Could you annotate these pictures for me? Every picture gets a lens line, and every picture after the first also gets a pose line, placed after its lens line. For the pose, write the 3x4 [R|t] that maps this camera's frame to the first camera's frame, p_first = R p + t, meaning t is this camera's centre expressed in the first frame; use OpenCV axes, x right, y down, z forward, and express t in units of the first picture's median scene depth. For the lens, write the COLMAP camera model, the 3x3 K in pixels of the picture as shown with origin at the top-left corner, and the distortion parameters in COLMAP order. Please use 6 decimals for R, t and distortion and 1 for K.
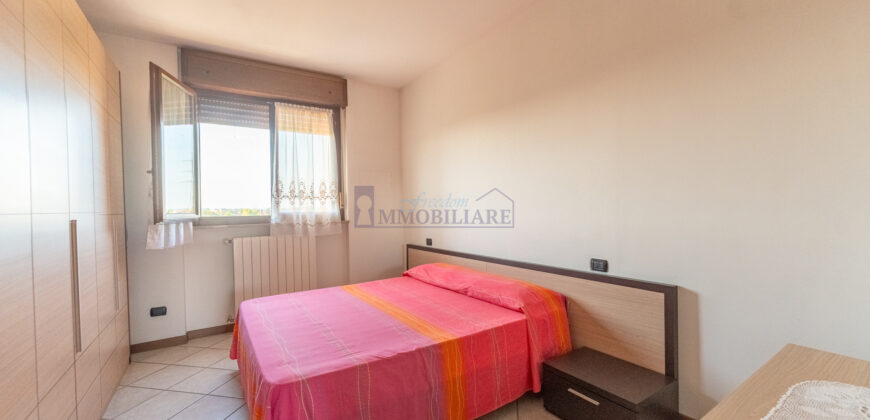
lens RADIAL K [[347.1, 0, 433.9], [0, 347.1, 210.4], [0, 0, 1]] dist [0.000356, -0.000119]
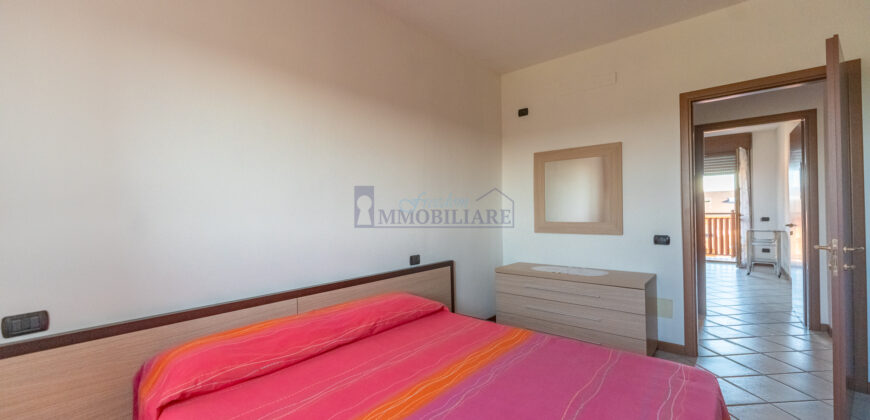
lens RADIAL K [[347.1, 0, 433.9], [0, 347.1, 210.4], [0, 0, 1]] dist [0.000356, -0.000119]
pose [[-0.282310, 0.027187, 0.958938, -0.464017], [0.027636, 0.999414, -0.020198, 0.001512], [-0.958925, 0.020799, -0.282896, 0.773046]]
